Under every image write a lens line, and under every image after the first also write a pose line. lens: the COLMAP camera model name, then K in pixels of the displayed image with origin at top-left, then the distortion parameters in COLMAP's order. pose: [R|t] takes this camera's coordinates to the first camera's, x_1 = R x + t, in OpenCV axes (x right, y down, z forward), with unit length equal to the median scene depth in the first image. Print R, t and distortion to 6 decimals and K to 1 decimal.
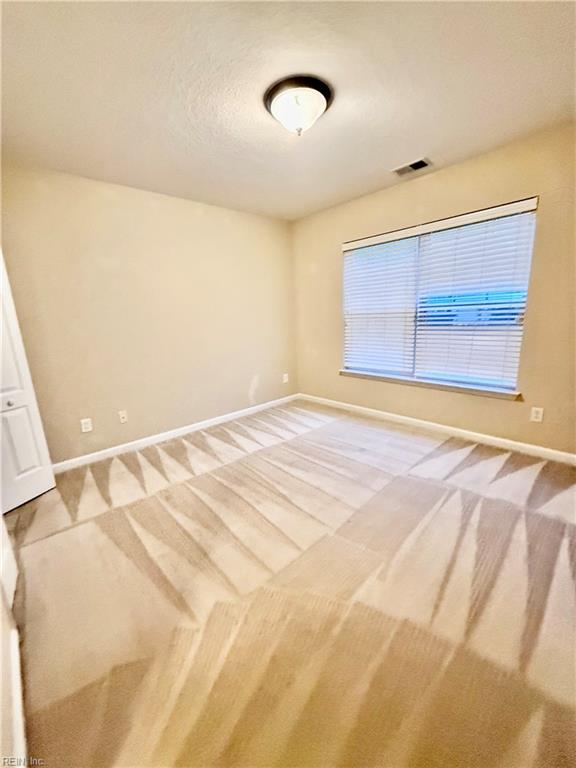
lens RADIAL K [[311.3, 0, 288.0], [0, 311.3, 384.0], [0, 0, 1]] dist [0.021736, -0.008043]
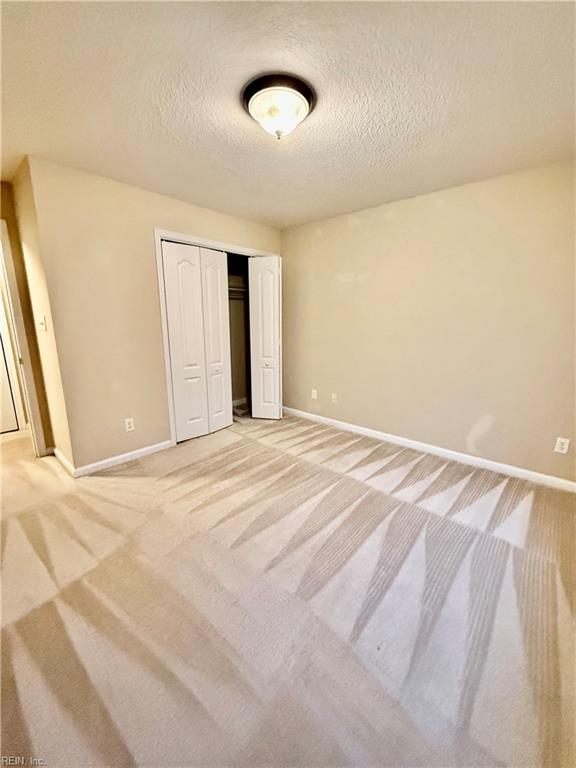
lens RADIAL K [[311.3, 0, 288.0], [0, 311.3, 384.0], [0, 0, 1]] dist [0.021736, -0.008043]
pose [[0.083022, 0.254321, -0.963550, 0.715467], [-0.225360, 0.946631, 0.230438, -0.216900], [0.970732, 0.198015, 0.135905, 0.681803]]
